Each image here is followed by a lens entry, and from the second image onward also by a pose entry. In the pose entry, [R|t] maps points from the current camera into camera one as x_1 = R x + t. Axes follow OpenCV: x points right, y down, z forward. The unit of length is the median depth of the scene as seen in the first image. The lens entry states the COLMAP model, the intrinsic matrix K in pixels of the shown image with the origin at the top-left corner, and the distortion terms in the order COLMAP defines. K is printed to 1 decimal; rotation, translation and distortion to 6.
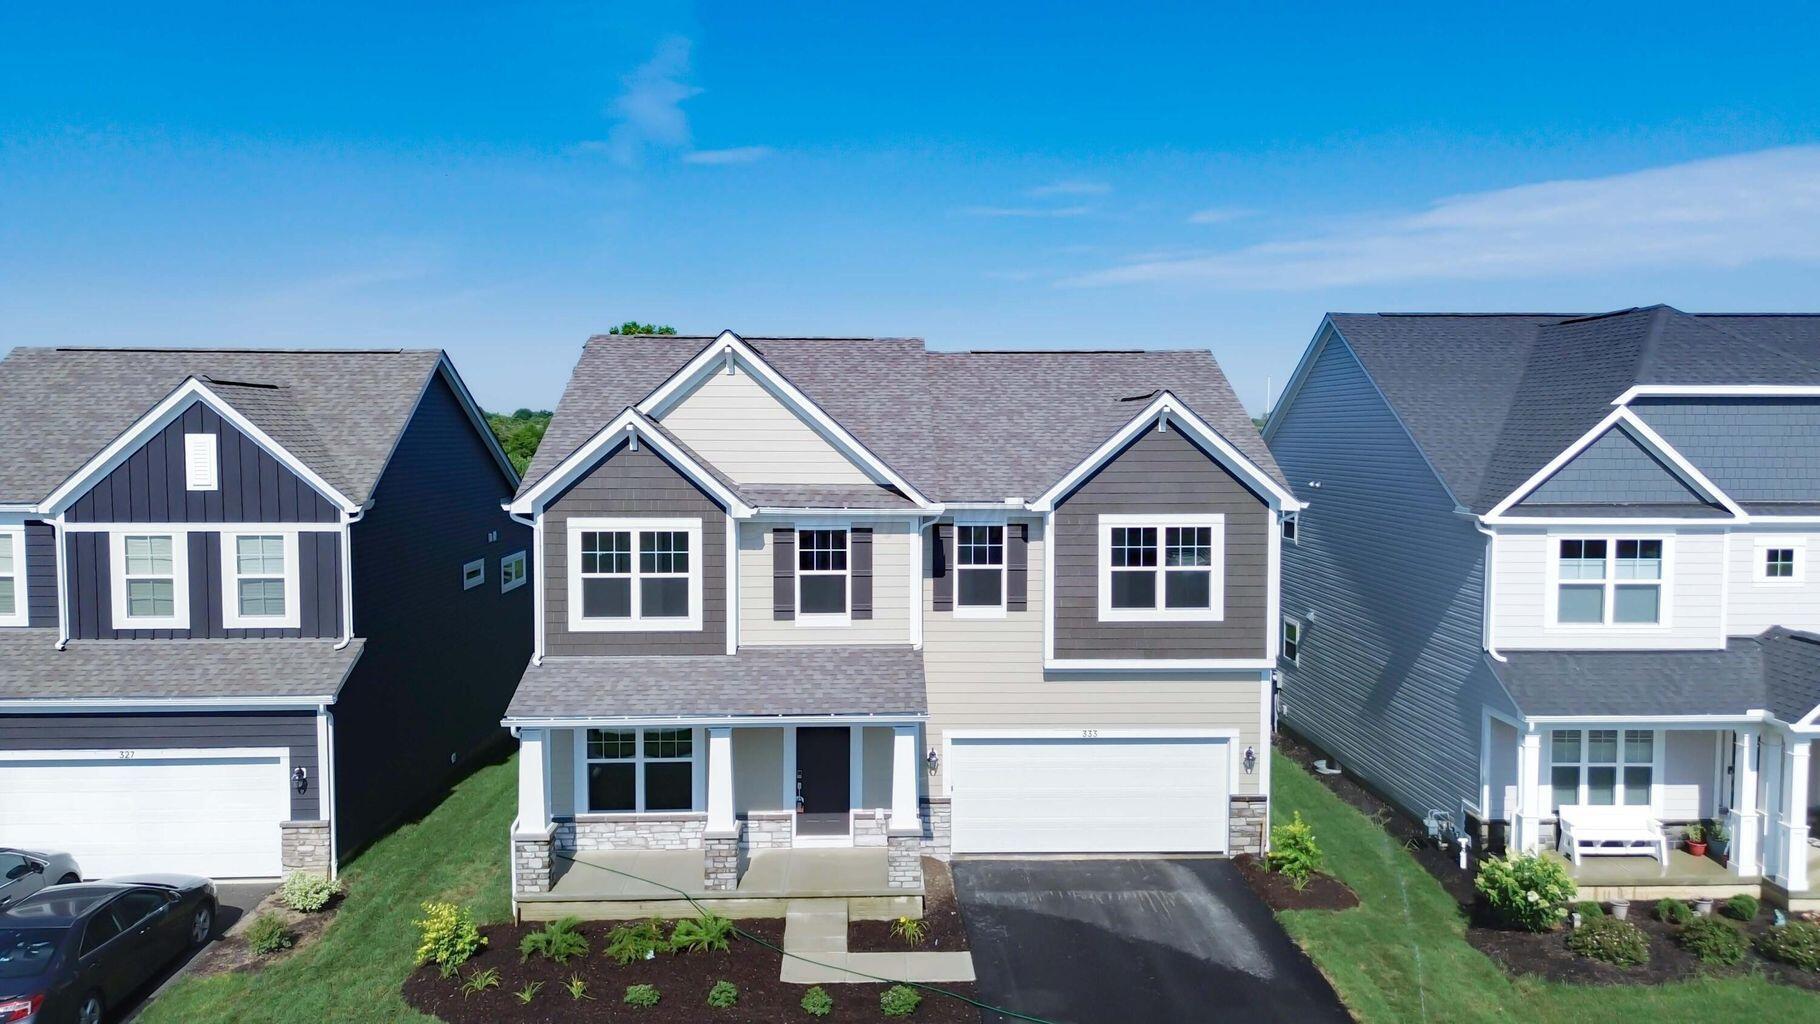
lens RADIAL K [[1290.4, 0, 907.6], [0, 1290.4, 515.9], [0, 0, 1]] dist [0.079270, -0.082275]
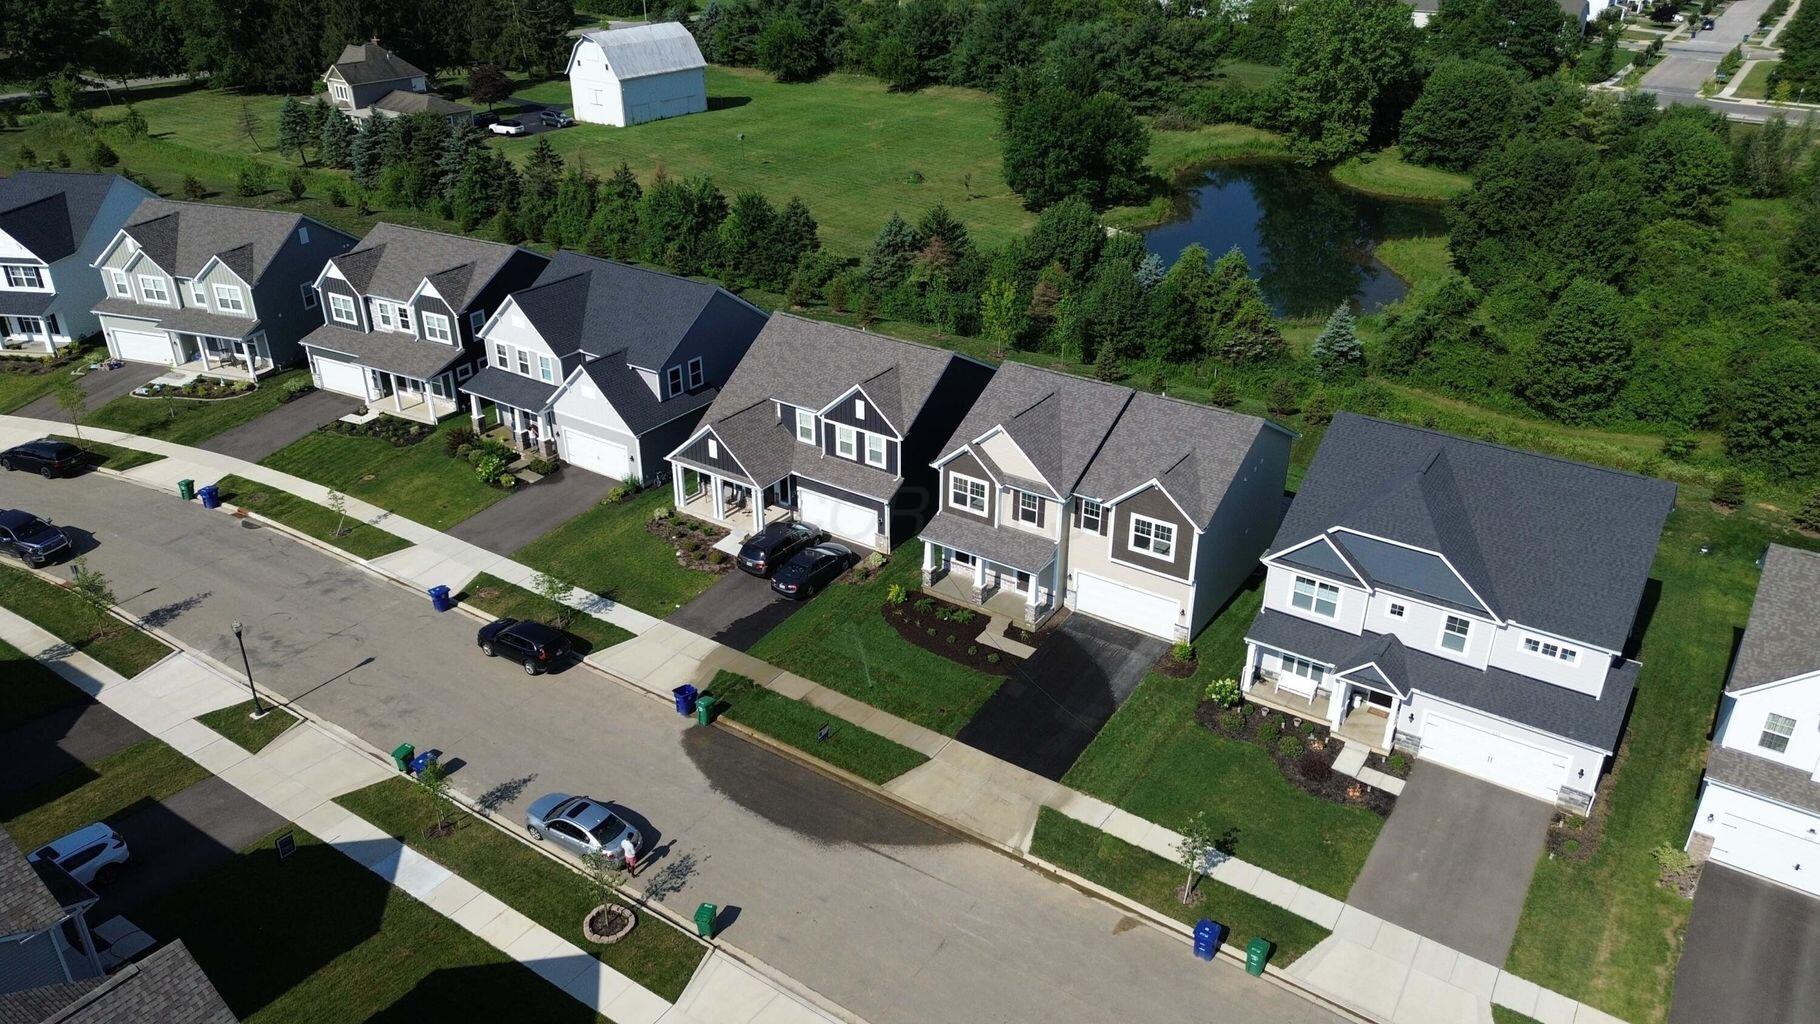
lens RADIAL K [[1290.4, 0, 908.0], [0, 1290.4, 511.6], [0, 0, 1]] dist [0.079270, -0.082275]
pose [[0.805662, 0.268472, -0.528044, 1.154034], [-0.040572, 0.914317, 0.402962, -1.024551], [0.590984, -0.303228, 0.747523, -1.179299]]
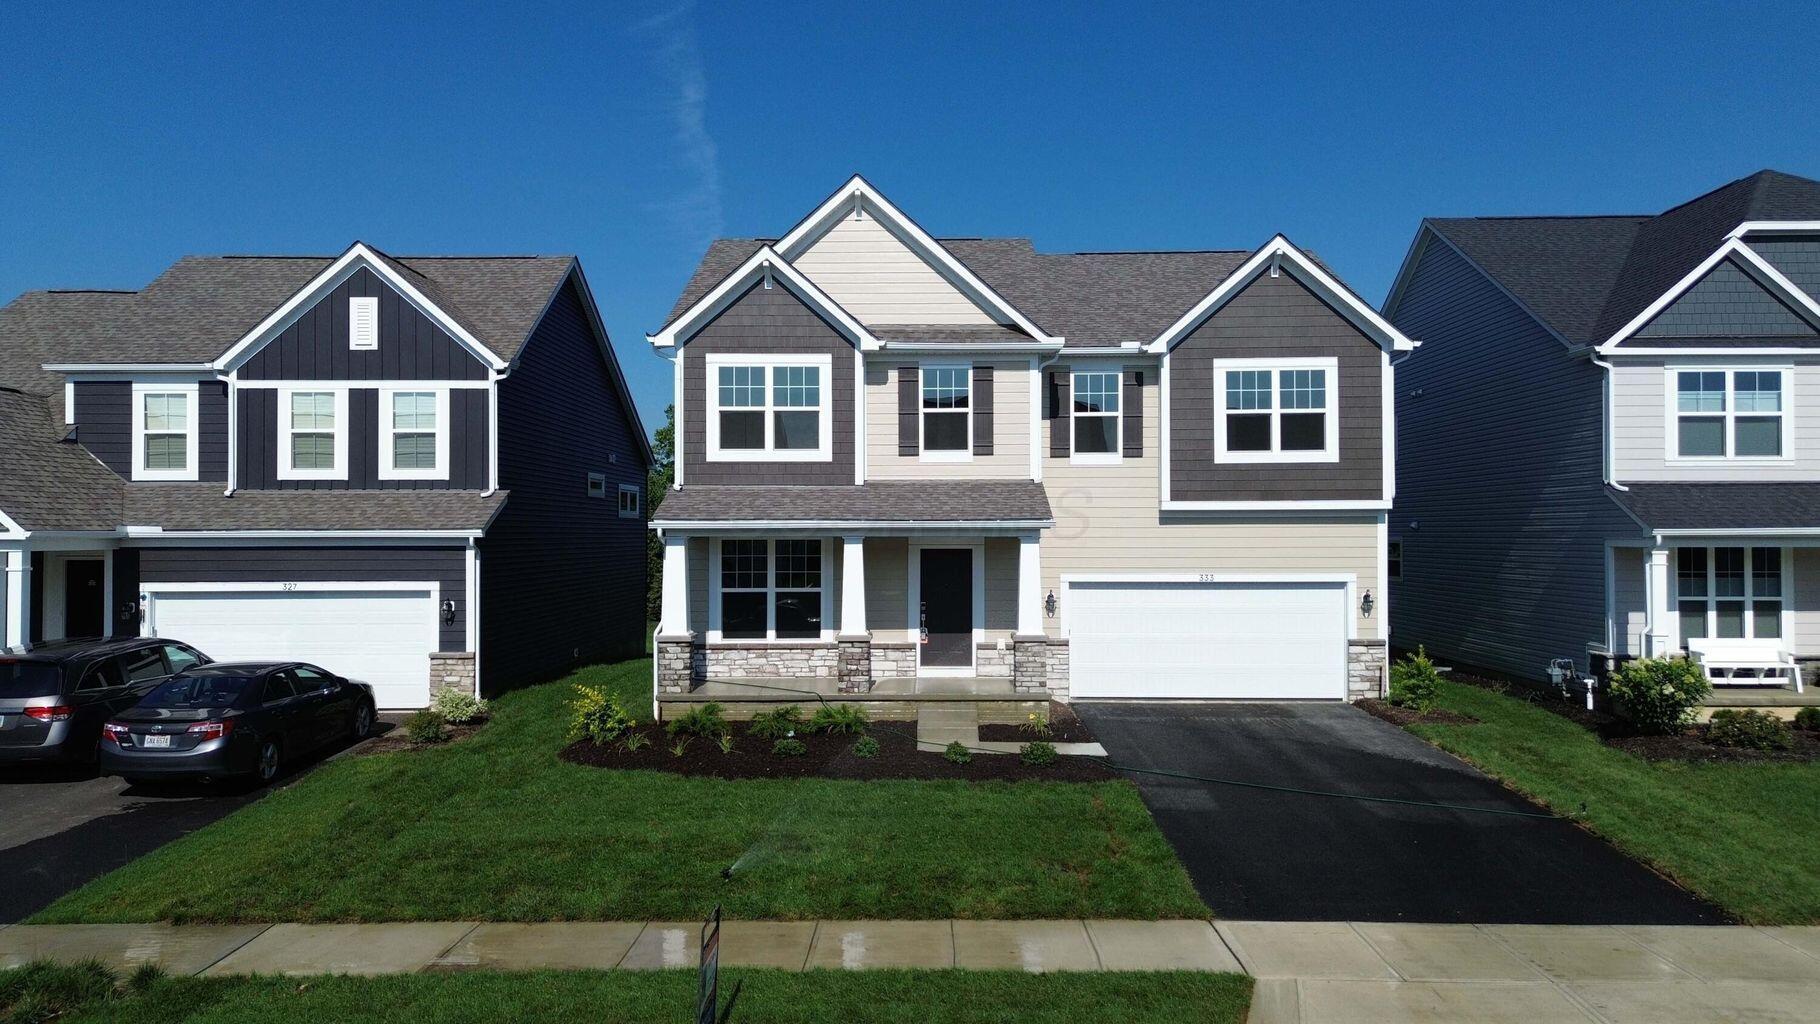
lens RADIAL K [[1290.4, 0, 905.9], [0, 1290.4, 515.8], [0, 0, 1]] dist [0.079270, -0.082275]
pose [[0.998807, -0.003713, -0.048682, -0.046790], [-0.000168, 0.996836, -0.079482, 0.208038], [0.048823, 0.079396, 0.995647, -0.028989]]
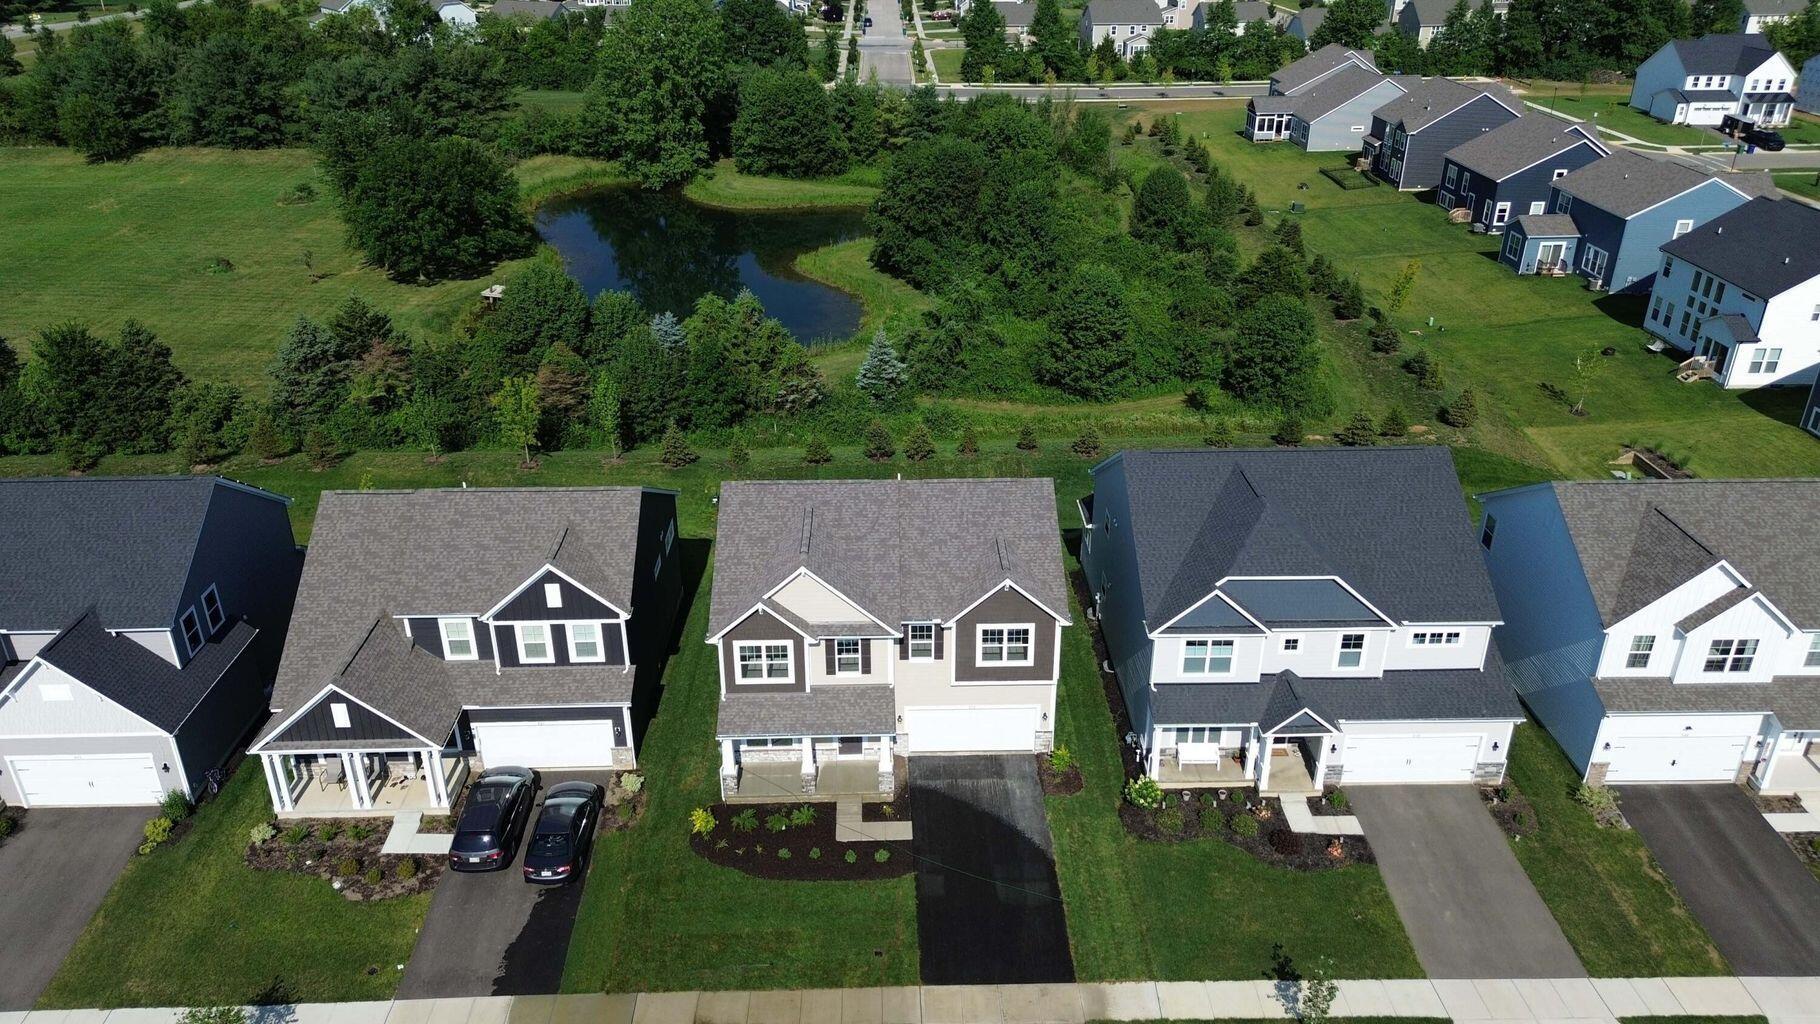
lens RADIAL K [[1290.4, 0, 903.9], [0, 1290.4, 512.1], [0, 0, 1]] dist [0.079270, -0.082275]
pose [[0.999919, 0.000564, -0.012702, 0.056034], [0.004325, 0.924345, 0.381533, -0.999734], [0.011956, -0.381557, 0.924268, -0.913538]]
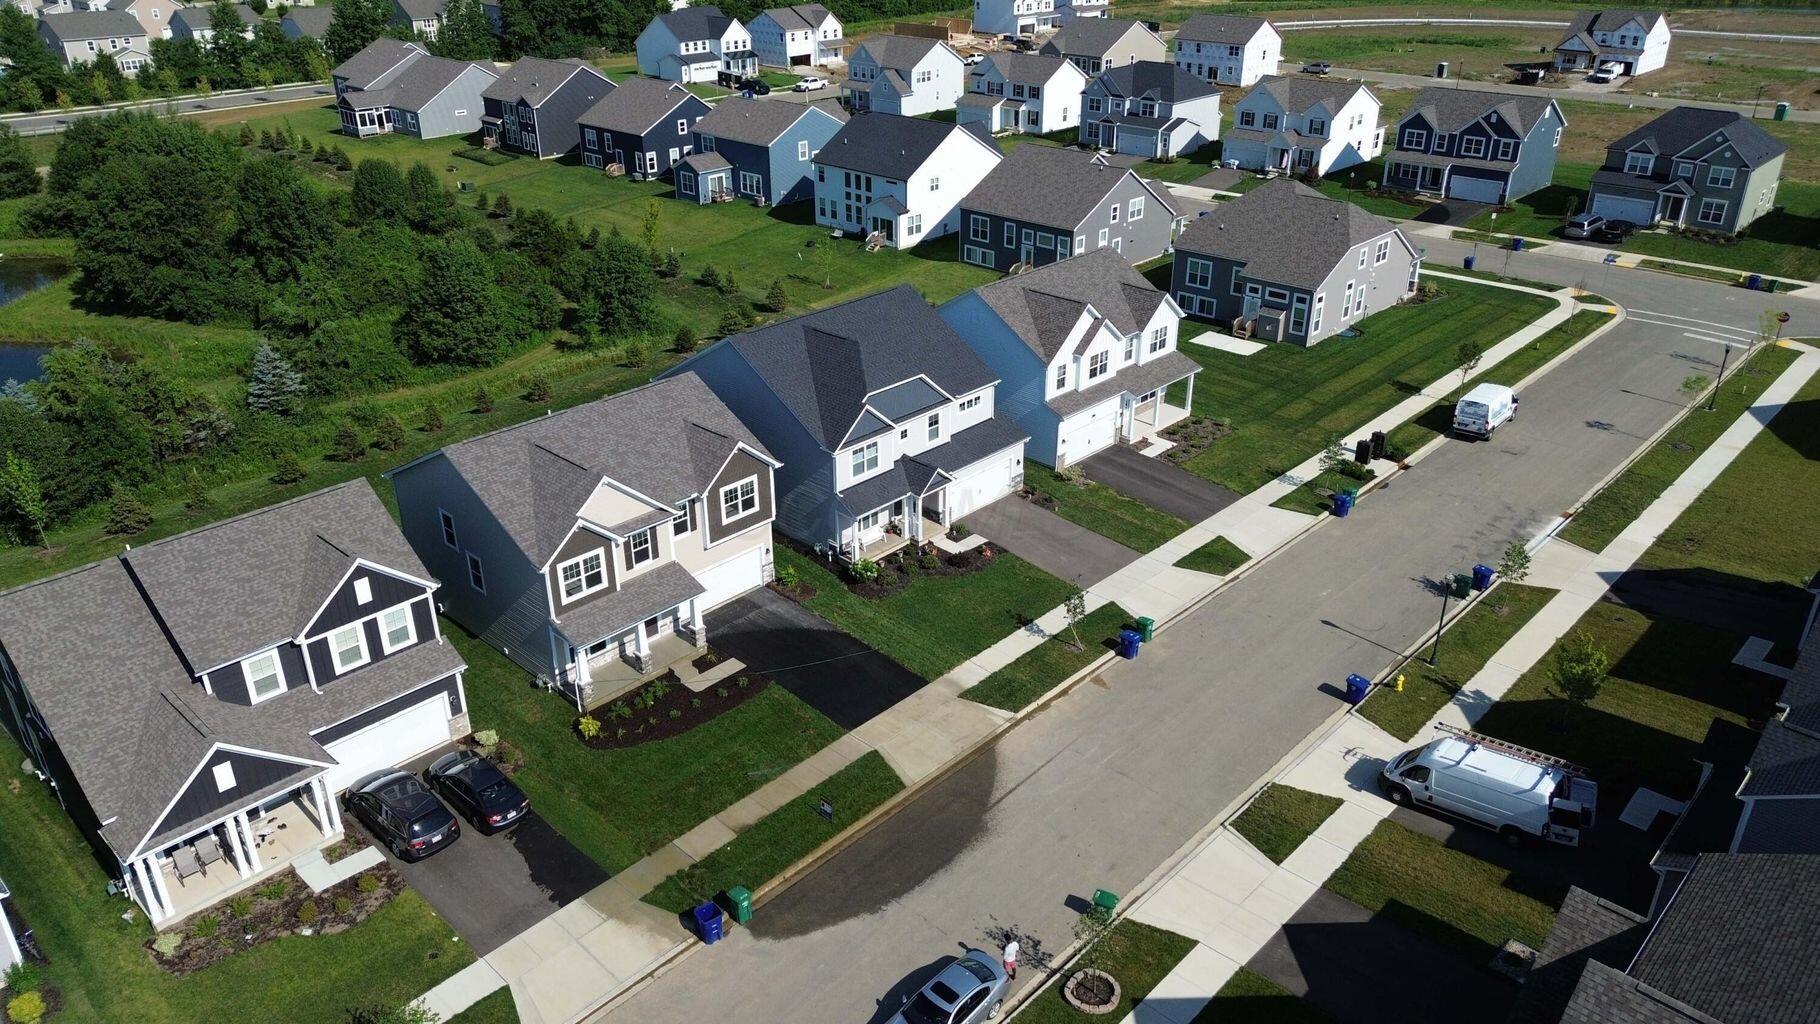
lens RADIAL K [[1290.4, 0, 909.9], [0, 1290.4, 508.3], [0, 0, 1]] dist [0.079270, -0.082275]
pose [[0.714940, -0.313519, 0.624953, -1.225965], [0.052772, 0.915477, 0.398896, -0.991208], [-0.697191, -0.252207, 0.671056, -1.028156]]
